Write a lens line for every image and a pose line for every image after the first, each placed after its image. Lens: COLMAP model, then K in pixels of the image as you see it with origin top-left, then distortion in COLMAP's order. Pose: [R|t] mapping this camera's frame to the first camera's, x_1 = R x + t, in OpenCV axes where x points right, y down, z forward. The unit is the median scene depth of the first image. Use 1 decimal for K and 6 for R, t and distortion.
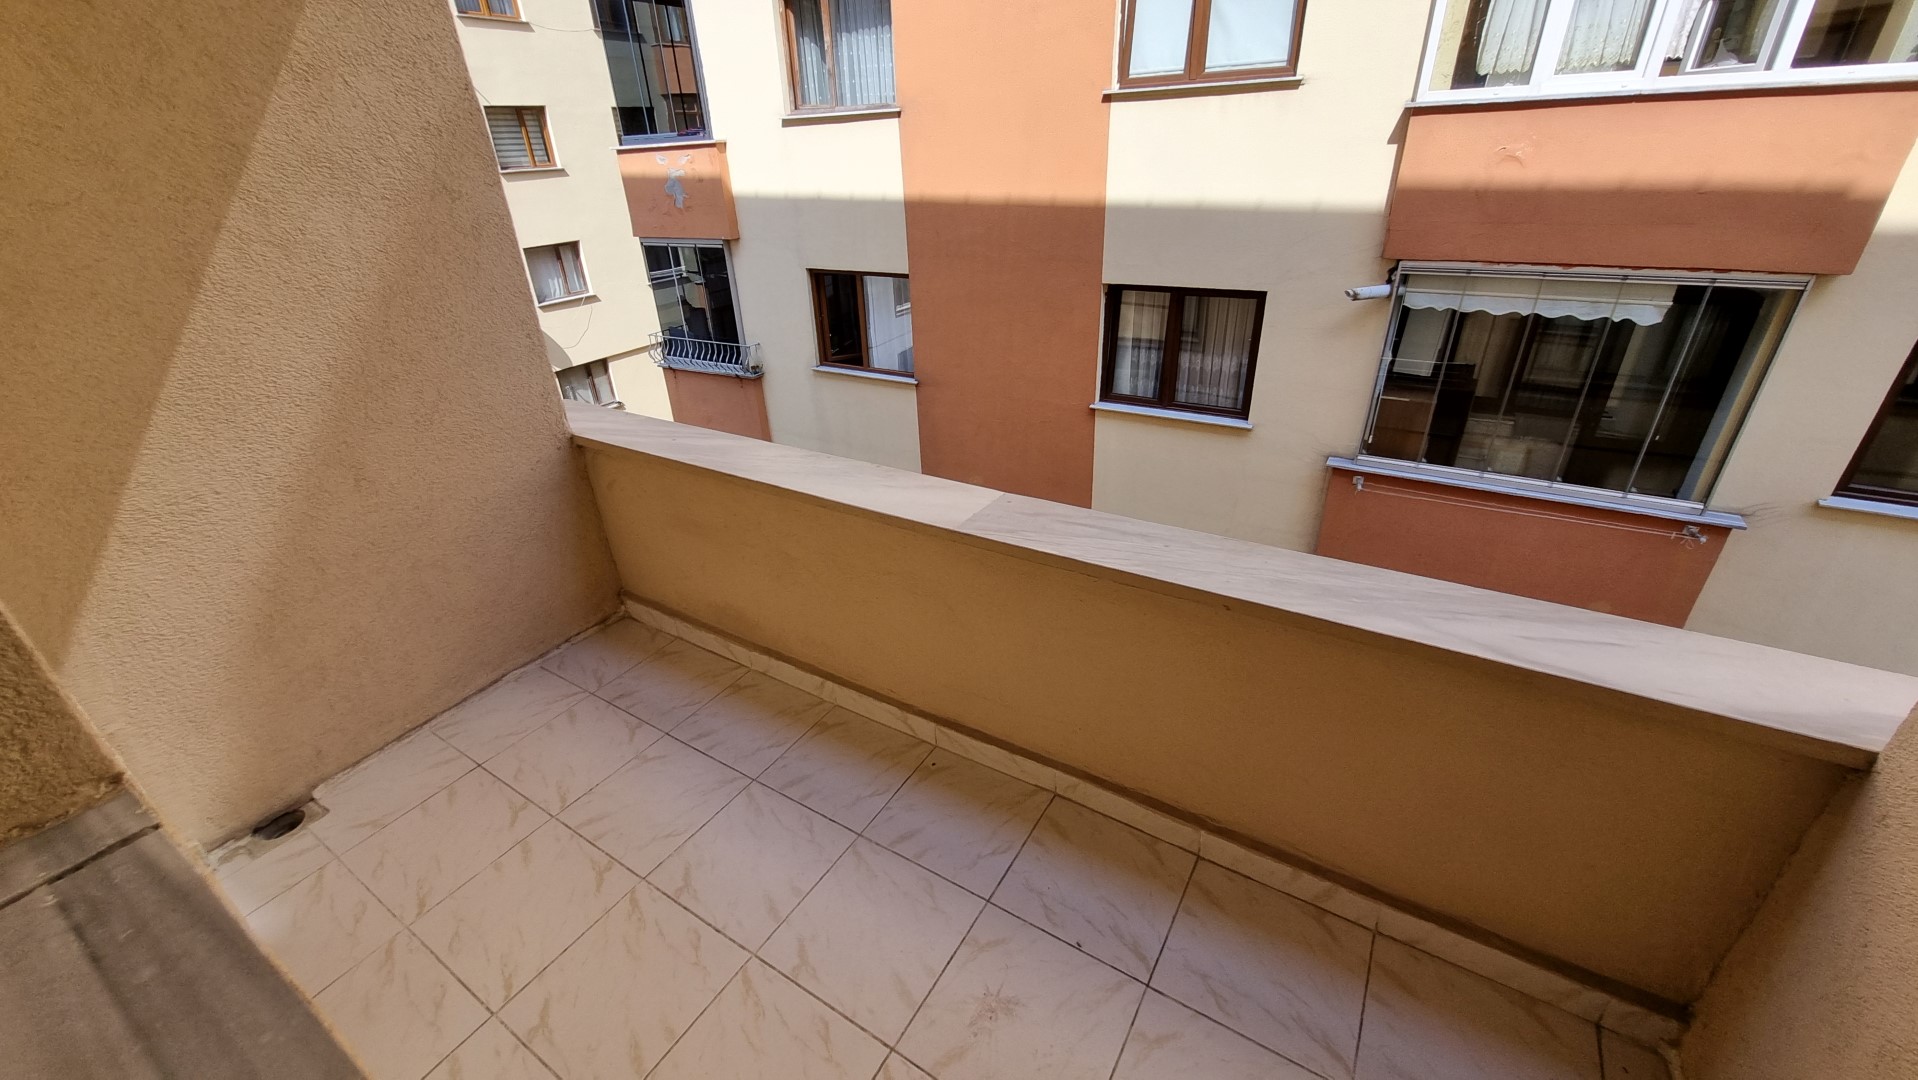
lens RADIAL K [[747.3, 0, 959.0], [0, 747.3, 540.0], [0, 0, 1]] dist [-0.000516, -0.000111]
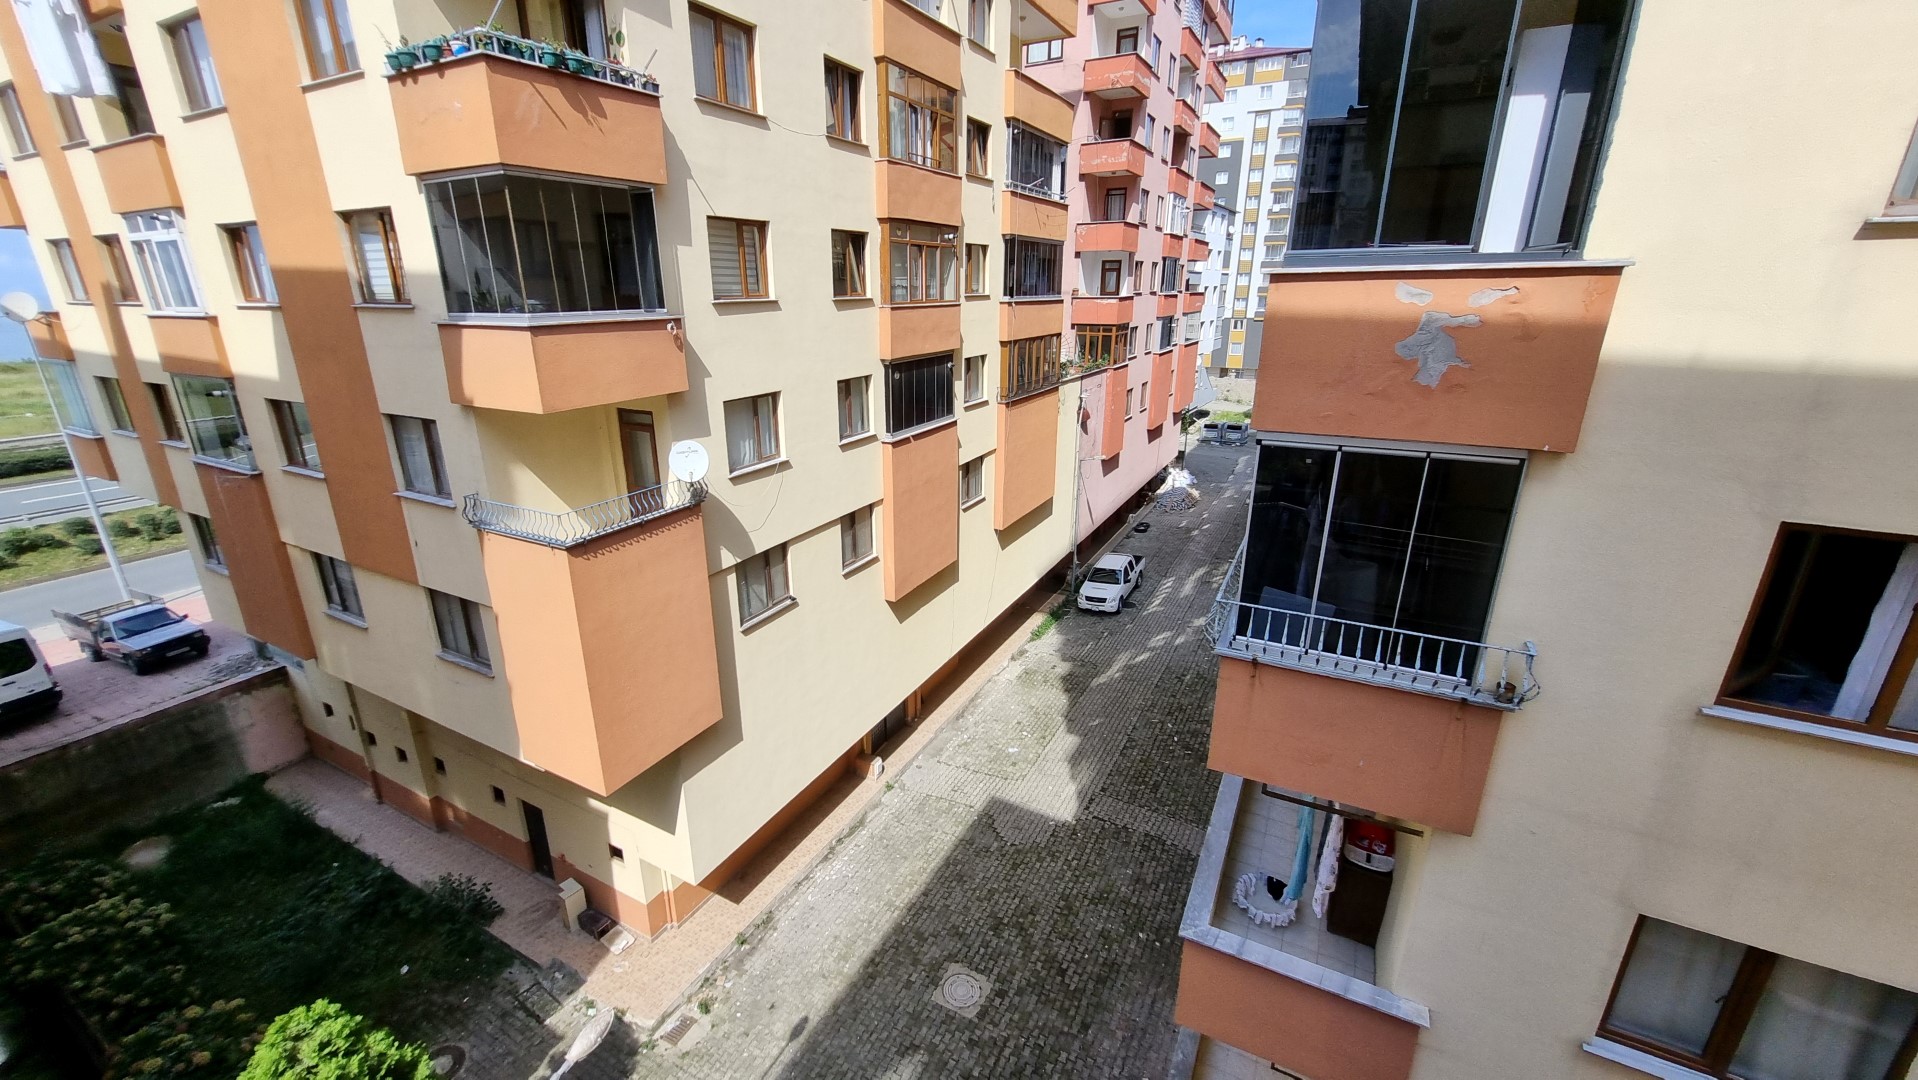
lens RADIAL K [[722.1, 0, 959.0], [0, 722.1, 540.0], [0, 0, 1]] dist [-0.000161, -0.000072]
pose [[0.996569, 0.024733, 0.078991, -0.570247], [-0.011411, 0.986255, -0.164838, -0.204370], [-0.081982, 0.163371, 0.983152, 0.448305]]
